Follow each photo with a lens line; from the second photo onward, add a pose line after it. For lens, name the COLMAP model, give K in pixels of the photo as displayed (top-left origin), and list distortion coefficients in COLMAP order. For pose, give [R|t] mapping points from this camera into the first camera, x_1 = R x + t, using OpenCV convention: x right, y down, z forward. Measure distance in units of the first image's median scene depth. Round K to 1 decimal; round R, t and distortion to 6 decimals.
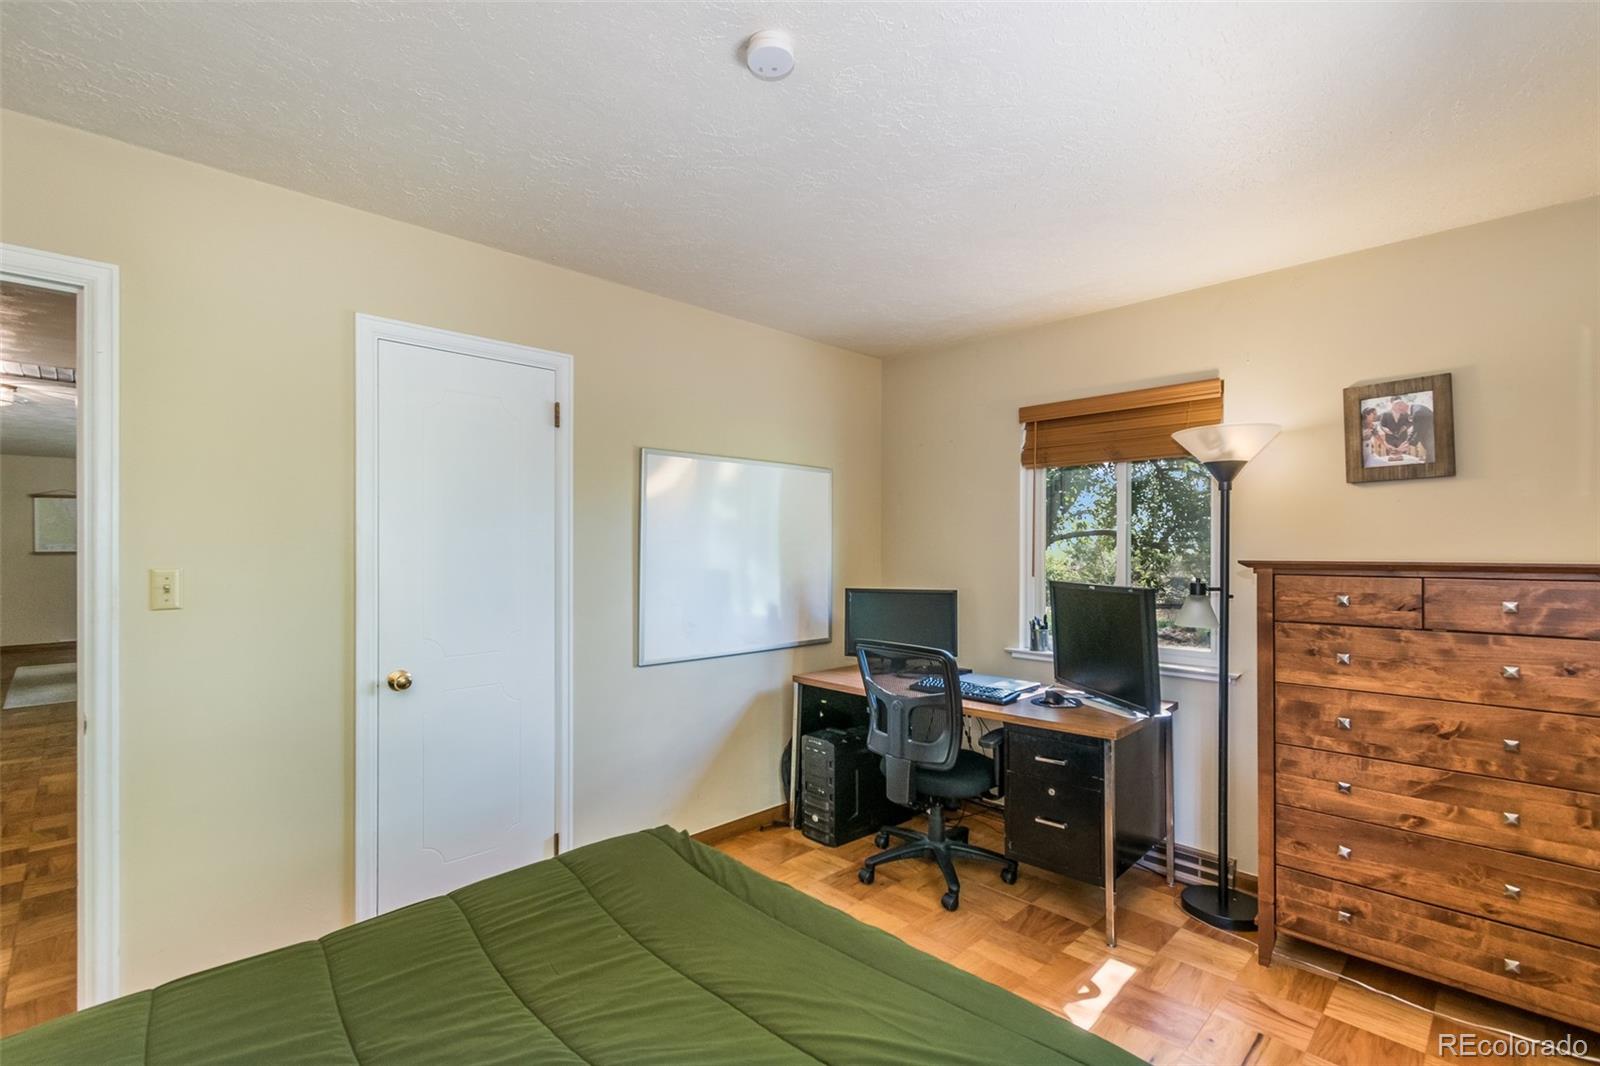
lens RADIAL K [[720.2, 0, 801.1], [0, 720.2, 548.4], [0, 0, 1]] dist [-0.000513, -0.000082]
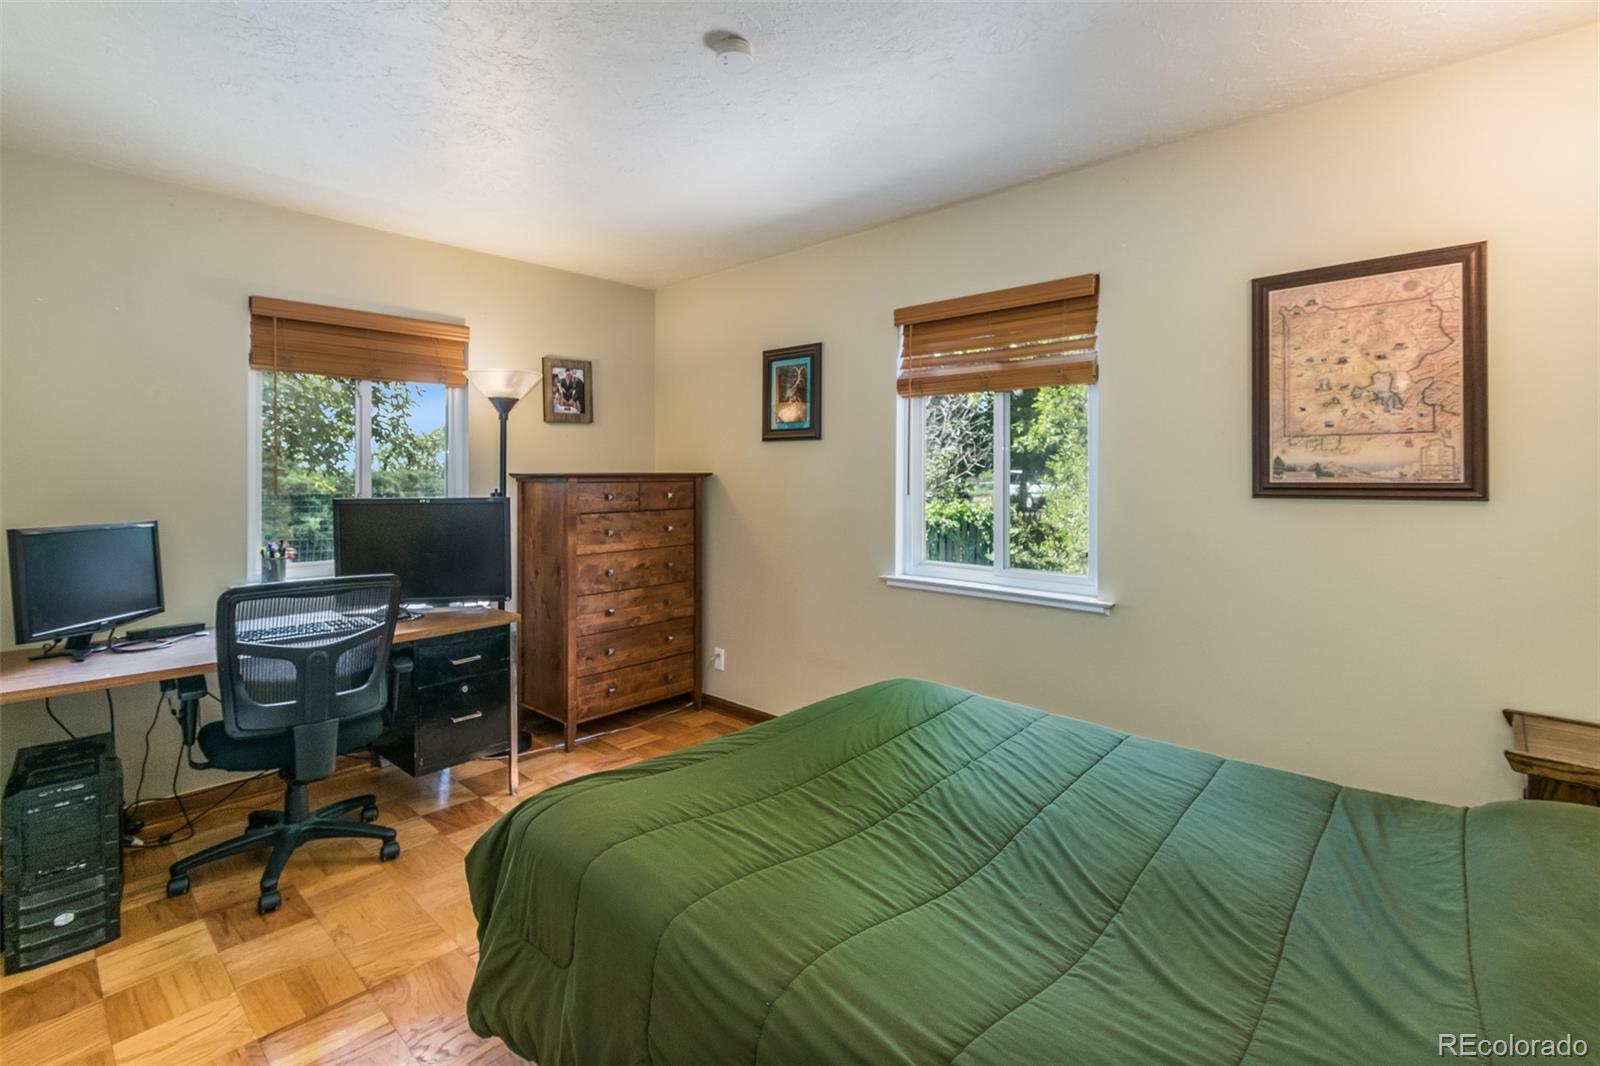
lens RADIAL K [[718.9, 0, 801.2], [0, 718.9, 470.5], [0, 0, 1]] dist [-0.000231, -0.000045]
pose [[-0.036384, 0.000181, 0.999338, -0.848008], [-0.001744, 0.999998, -0.000244, 0.010831], [-0.999336, -0.001752, -0.036384, 0.606116]]
